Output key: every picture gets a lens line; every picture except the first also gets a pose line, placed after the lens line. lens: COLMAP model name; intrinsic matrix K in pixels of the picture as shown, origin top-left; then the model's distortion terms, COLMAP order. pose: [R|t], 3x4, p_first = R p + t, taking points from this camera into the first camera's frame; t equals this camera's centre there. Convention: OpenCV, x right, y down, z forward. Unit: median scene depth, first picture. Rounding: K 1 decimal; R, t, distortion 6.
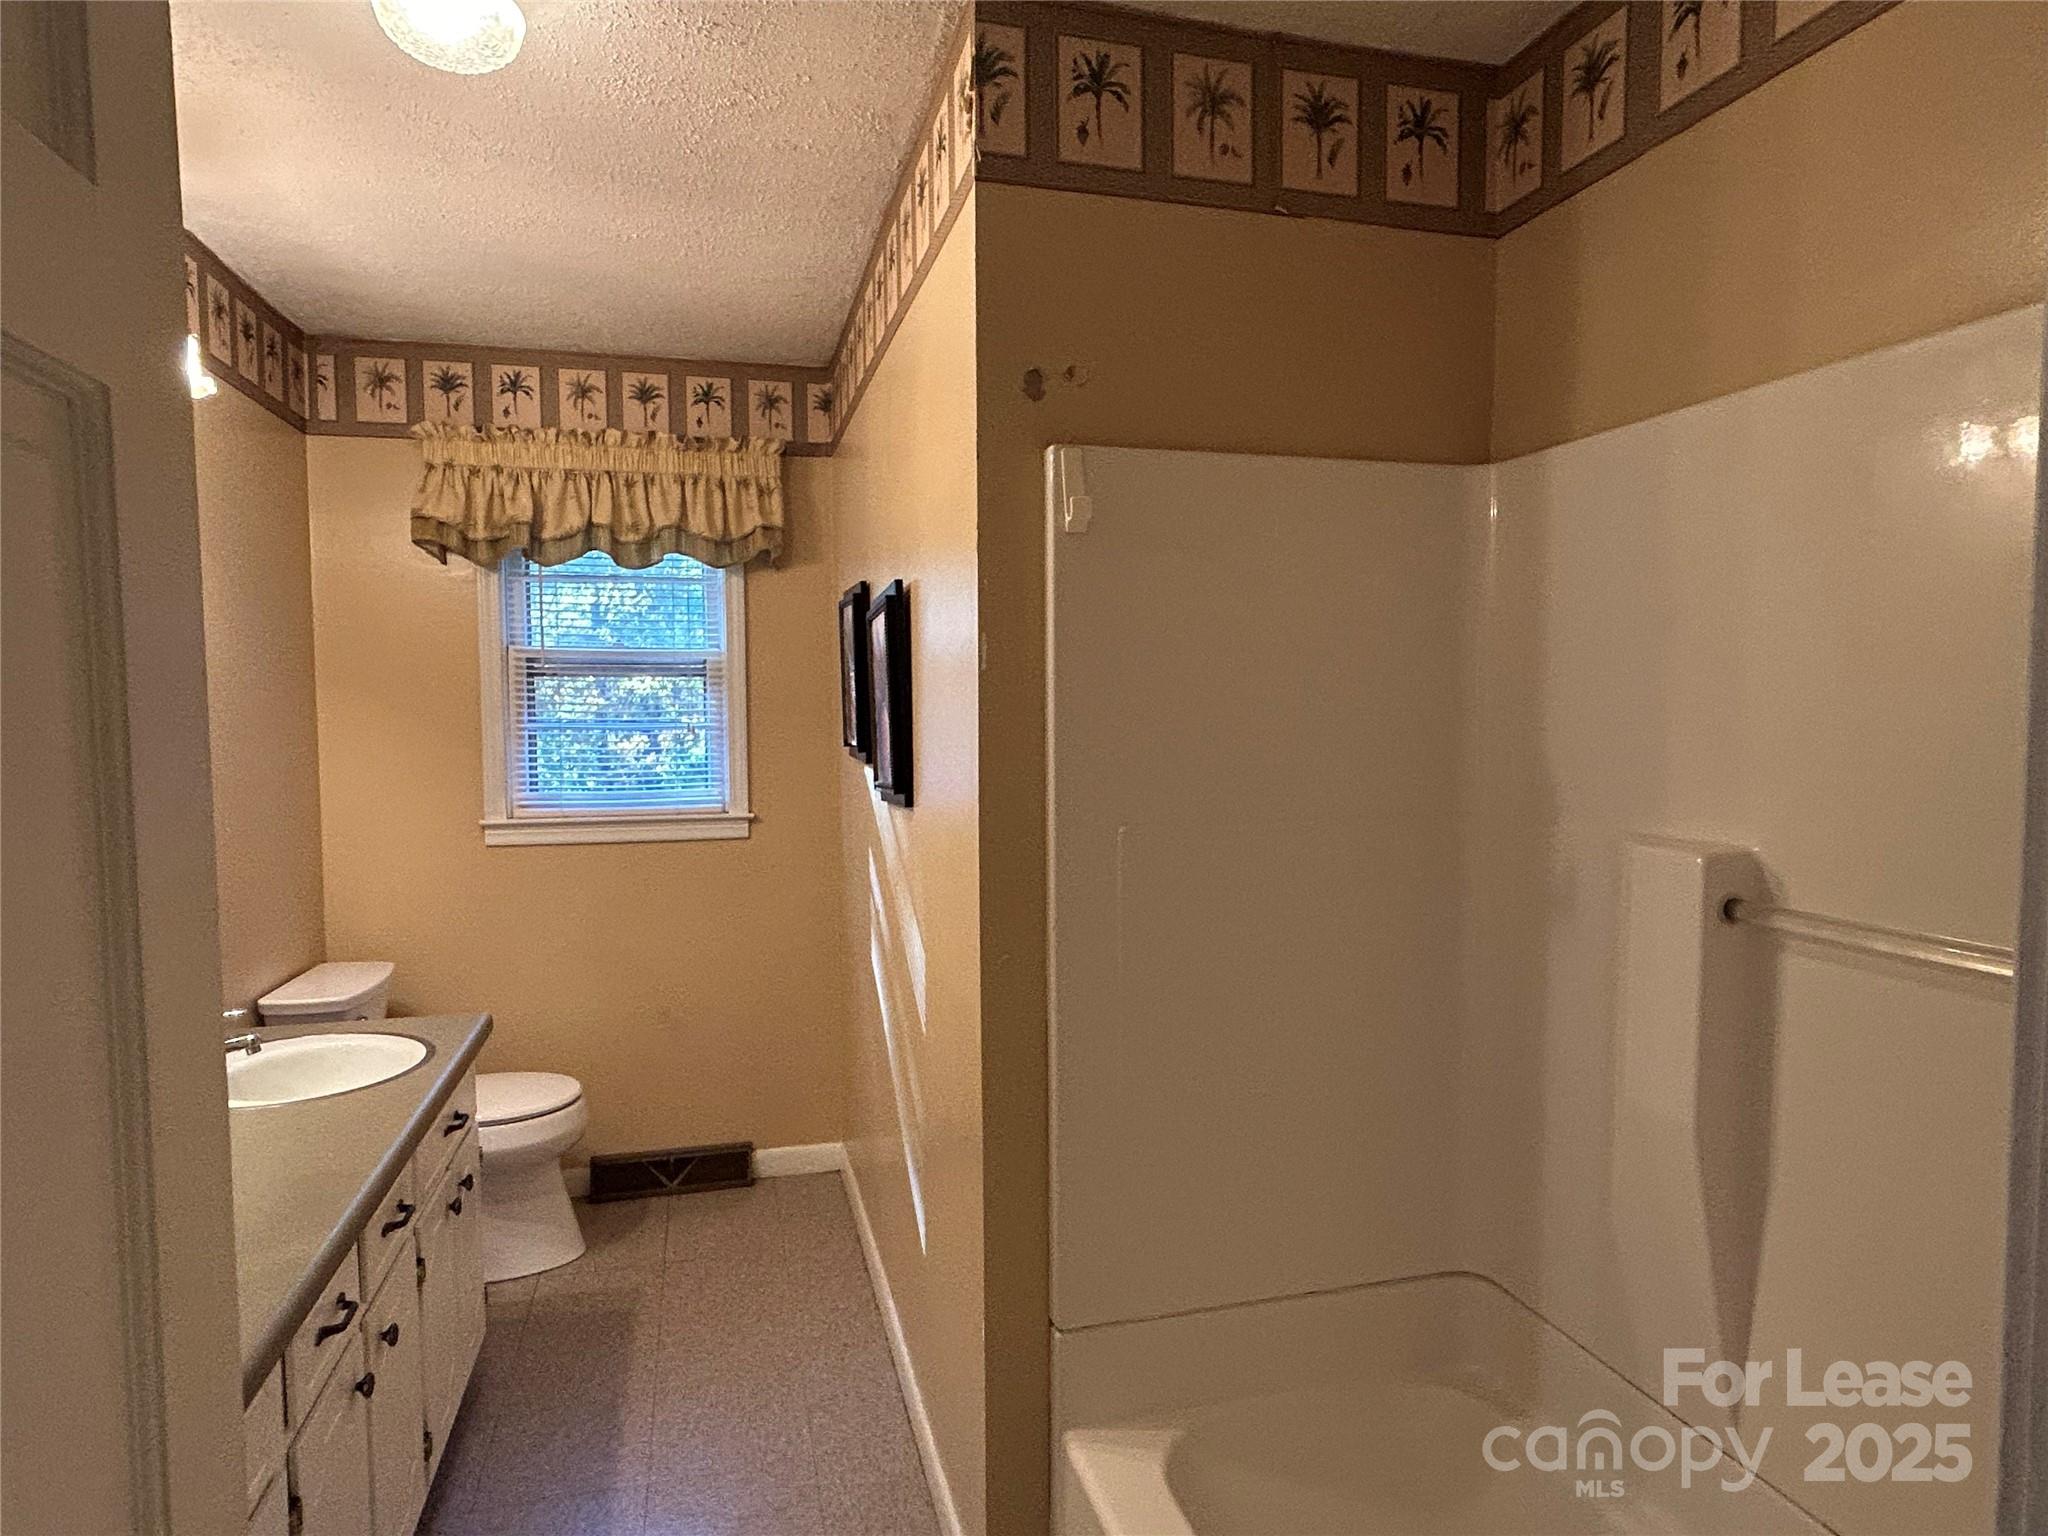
lens RADIAL K [[1213.9, 0, 1027.6], [0, 1213.9, 769.4], [0, 0, 1]] dist [-0.007896, 0.009486]
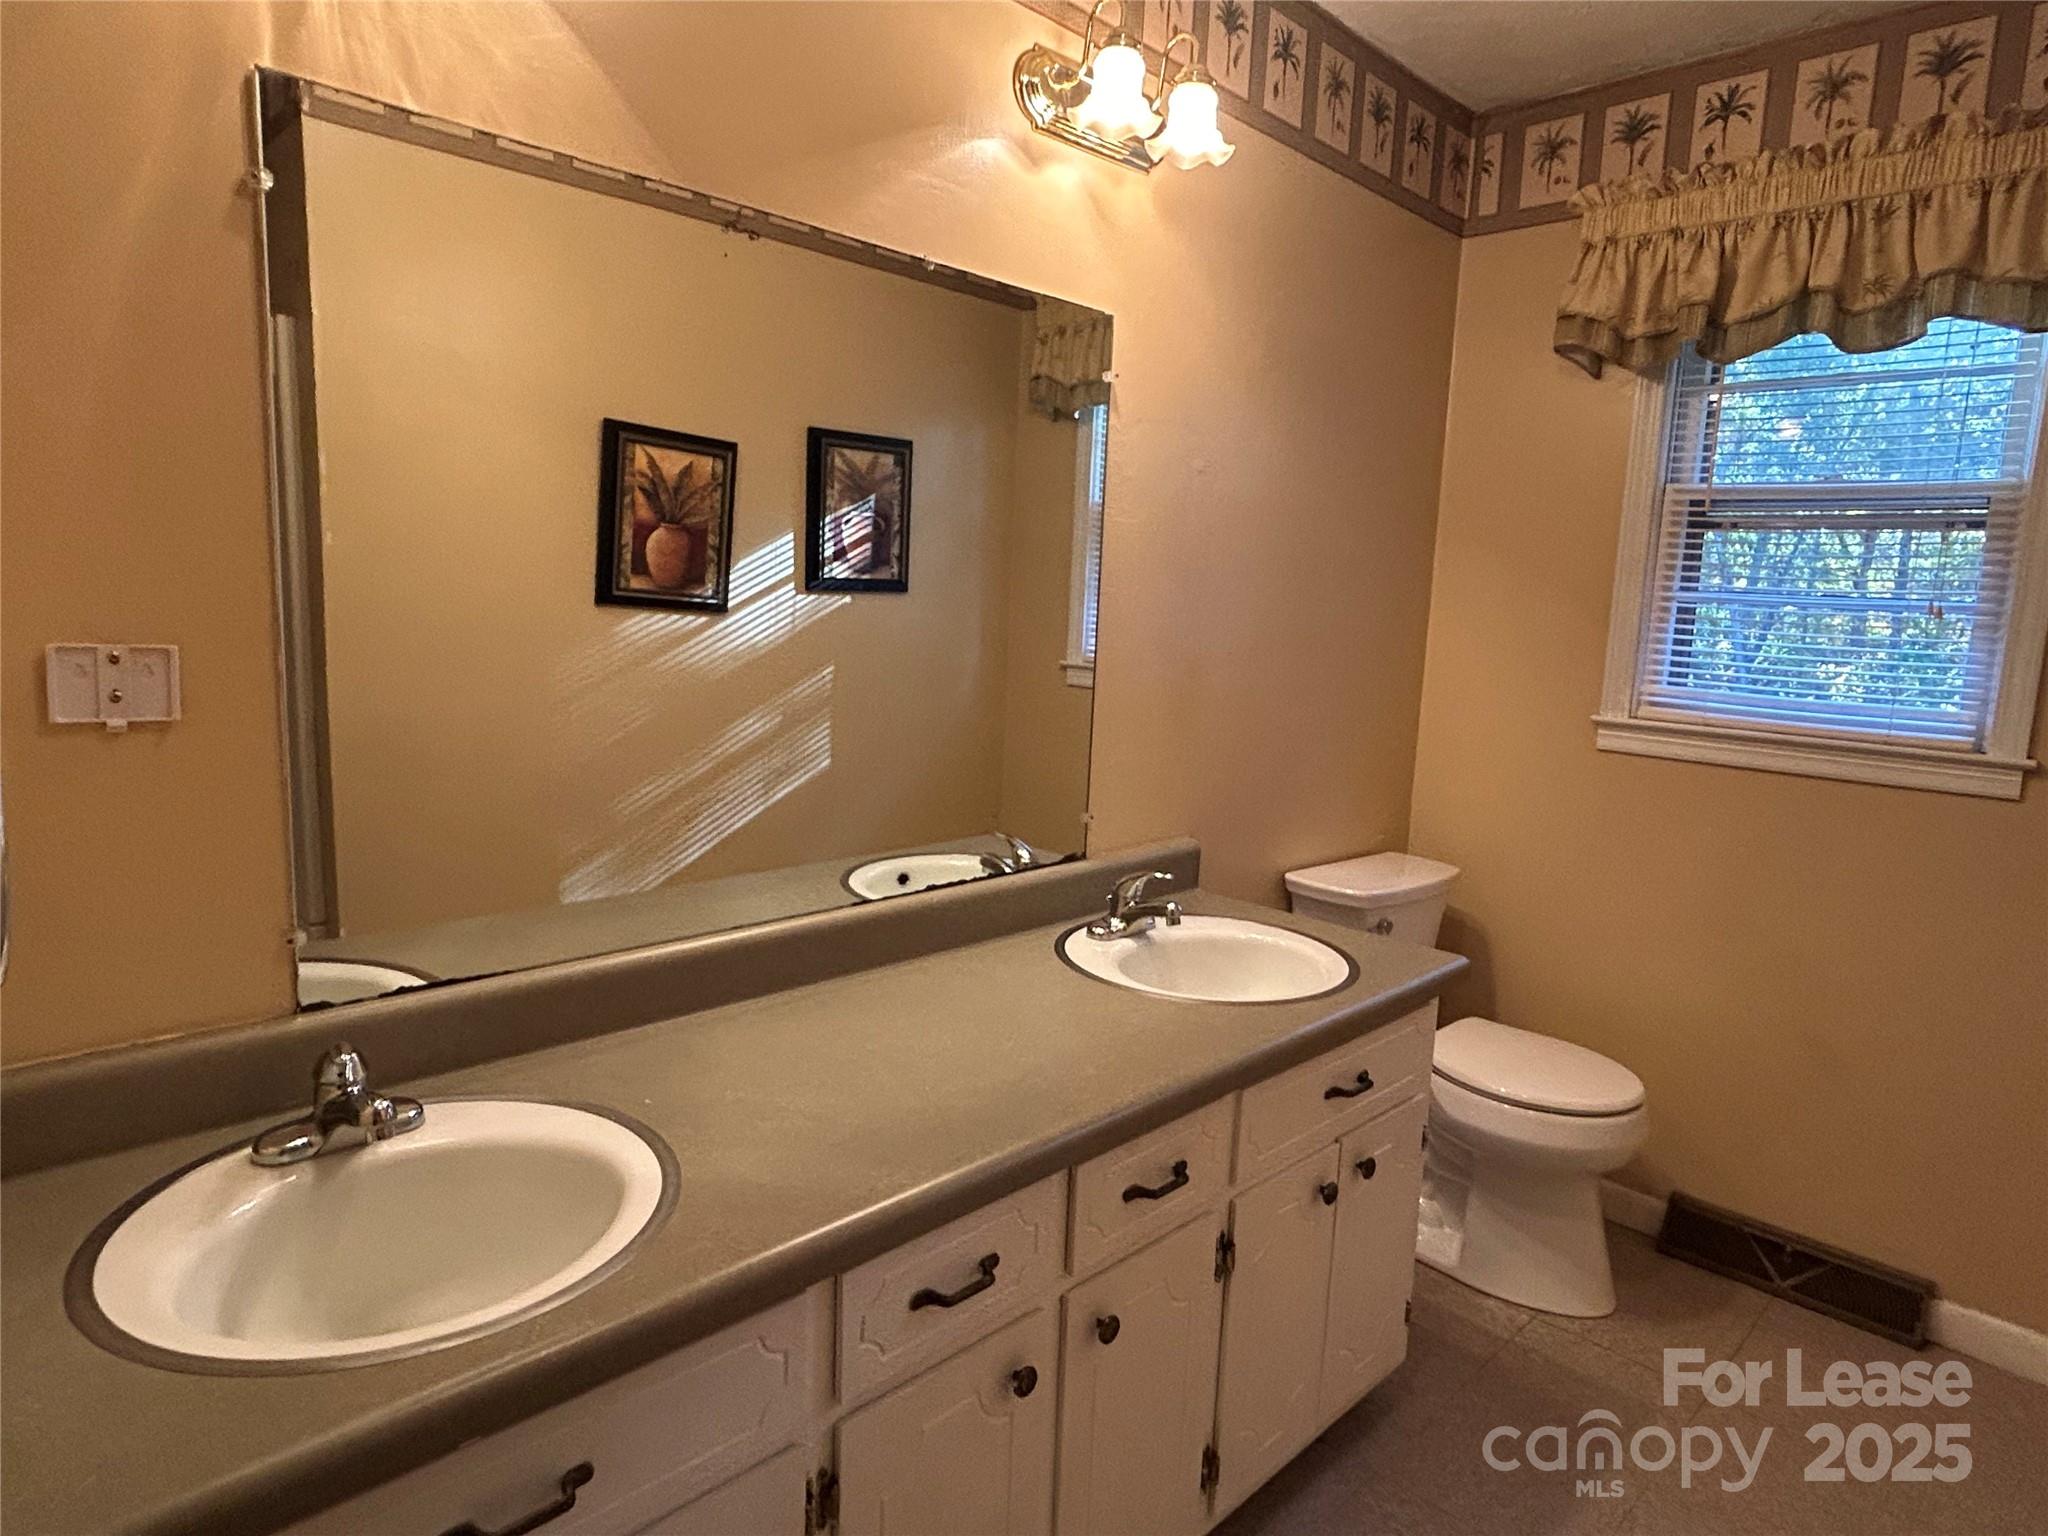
lens RADIAL K [[1213.9, 0, 1017.7], [0, 1213.9, 758.7], [0, 0, 1]] dist [-0.007896, 0.009486]
pose [[0.510164, 0.149185, -0.847040, 0.020848], [-0.095725, 0.988572, 0.116458, 0.015387], [0.854733, 0.021670, 0.518615, 0.293089]]
